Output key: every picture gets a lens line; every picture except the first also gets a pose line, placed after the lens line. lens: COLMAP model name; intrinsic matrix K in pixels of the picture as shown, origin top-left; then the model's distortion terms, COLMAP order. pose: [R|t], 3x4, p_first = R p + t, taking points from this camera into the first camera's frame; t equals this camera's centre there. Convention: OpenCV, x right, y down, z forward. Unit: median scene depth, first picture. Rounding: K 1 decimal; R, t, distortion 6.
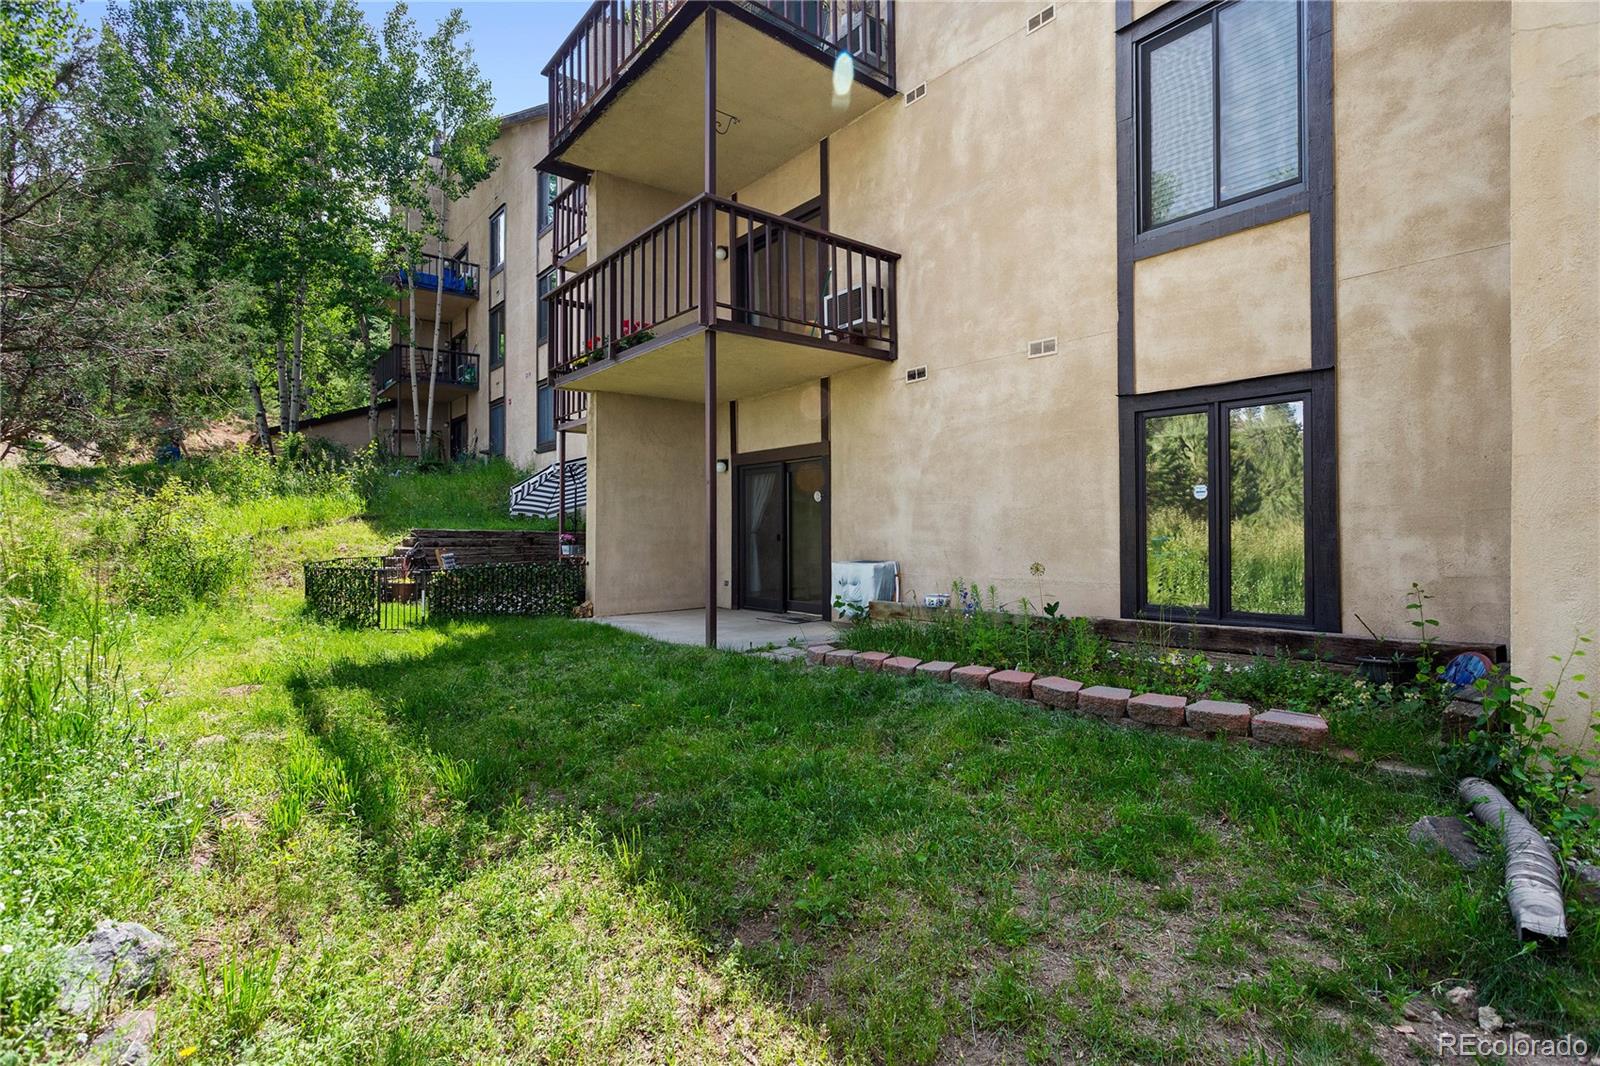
lens RADIAL K [[757.0, 0, 795.5], [0, 757.0, 523.1], [0, 0, 1]] dist [0.002924, 0.000728]
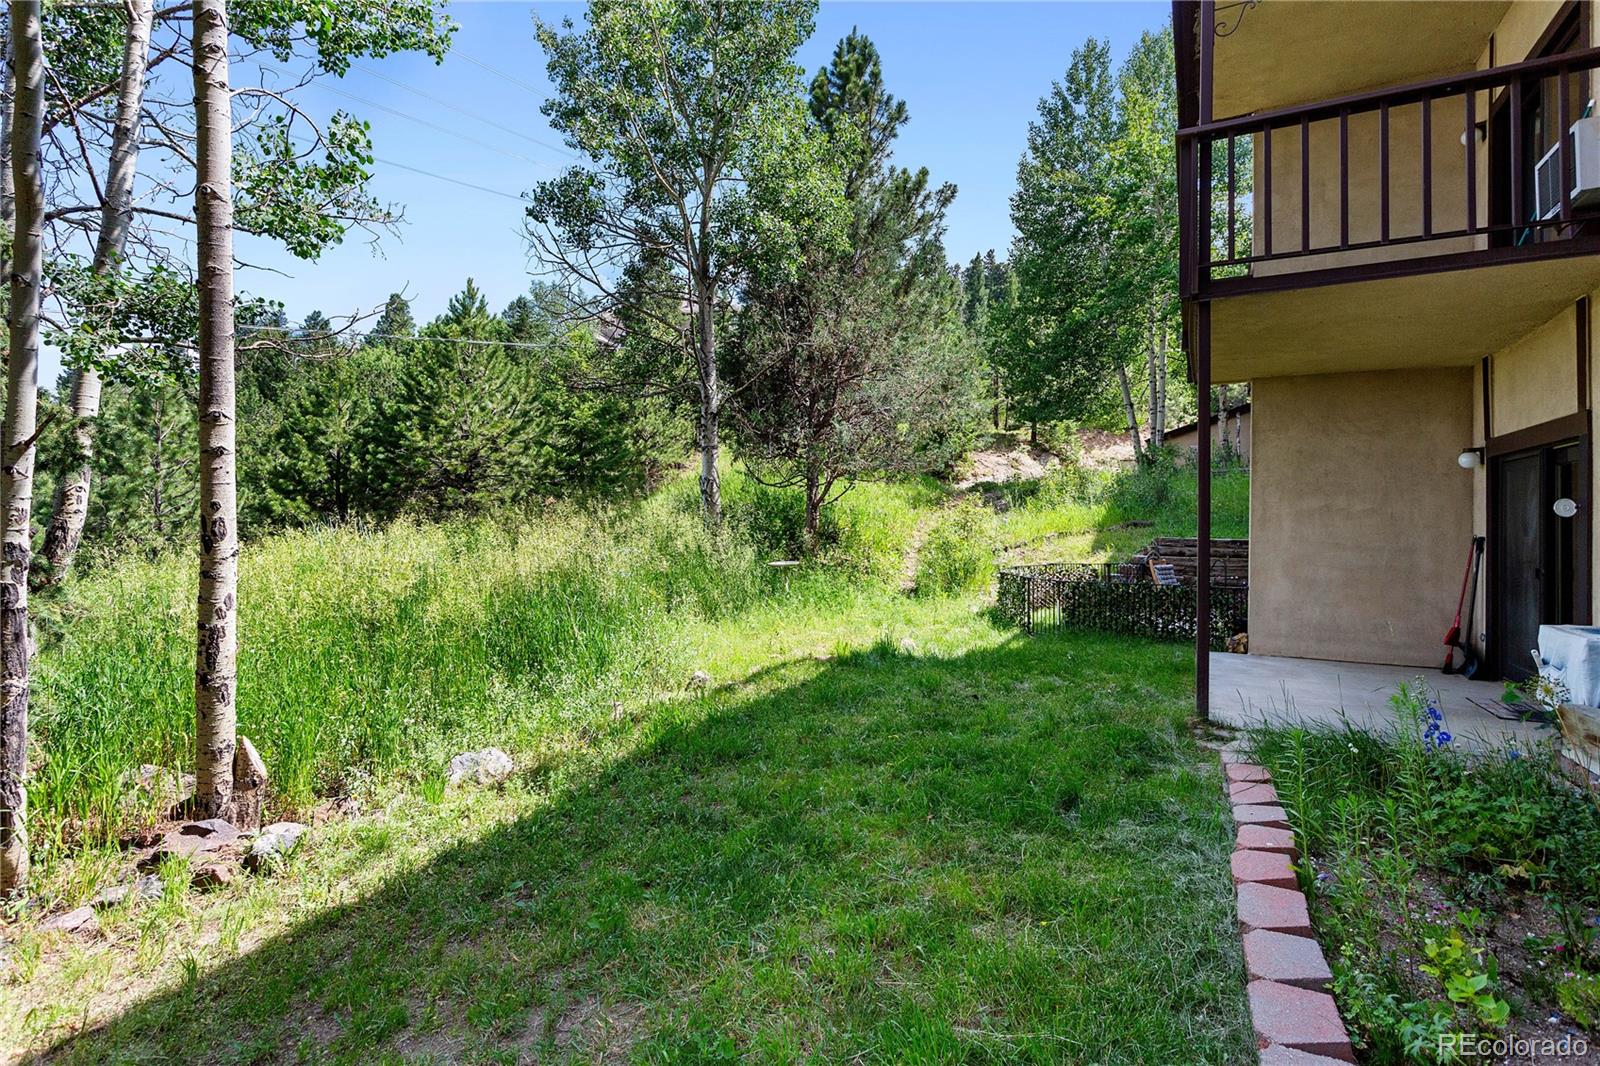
lens RADIAL K [[757.0, 0, 795.5], [0, 757.0, 523.1], [0, 0, 1]] dist [0.002924, 0.000728]
pose [[0.386060, 0.013929, -0.922368, 0.298716], [-0.009364, 0.999894, 0.011181, -0.022702], [0.922426, 0.004321, 0.386150, 0.220992]]
